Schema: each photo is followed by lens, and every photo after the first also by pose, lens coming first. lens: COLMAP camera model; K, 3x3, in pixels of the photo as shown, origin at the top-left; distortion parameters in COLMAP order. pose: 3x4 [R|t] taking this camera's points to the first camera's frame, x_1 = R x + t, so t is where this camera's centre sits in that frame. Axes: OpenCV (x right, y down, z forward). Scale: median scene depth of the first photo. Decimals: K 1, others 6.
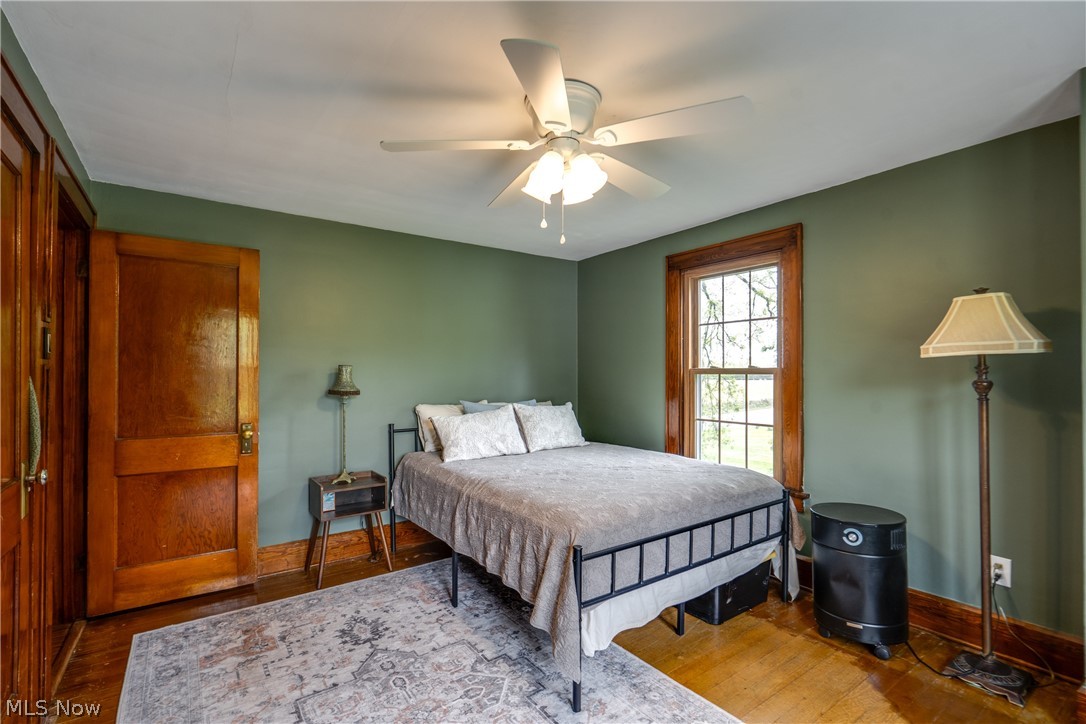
lens RADIAL K [[507.0, 0, 542.1], [0, 507.0, 369.0], [0, 0, 1]] dist [0.024076, 0.000182]
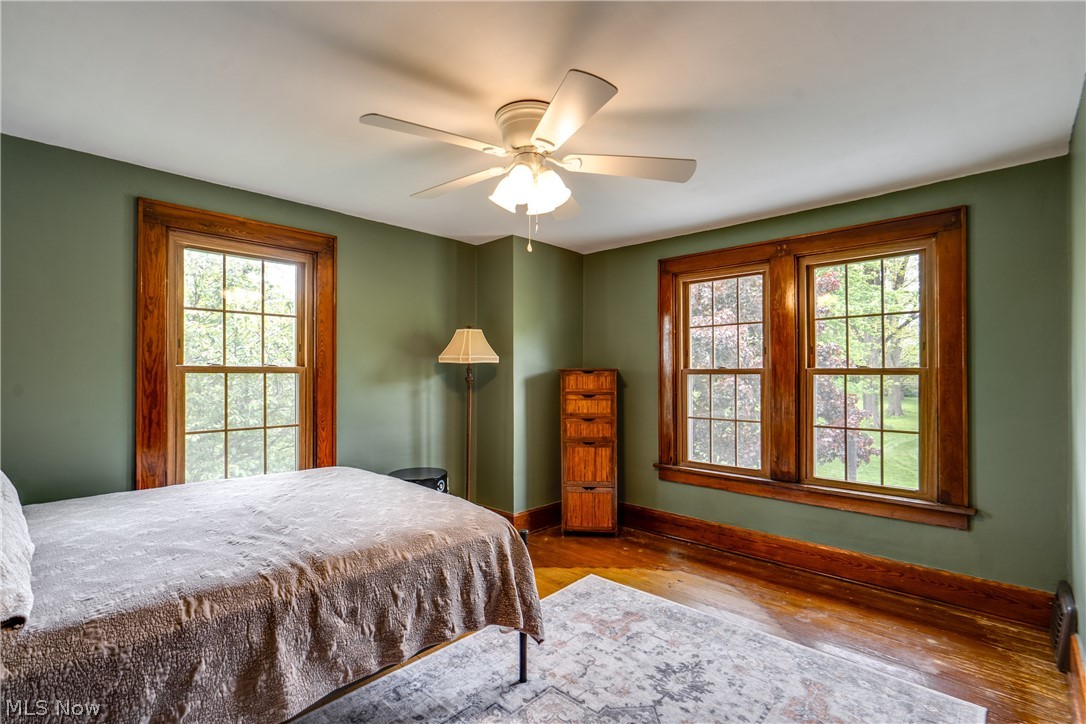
lens RADIAL K [[507.0, 0, 541.7], [0, 507.0, 366.3], [0, 0, 1]] dist [0.024076, 0.000182]
pose [[-0.210680, 0.015125, 0.977438, -0.794715], [-0.010420, 0.999789, -0.017717, 0.011513], [-0.977500, -0.013917, -0.210478, 0.937091]]
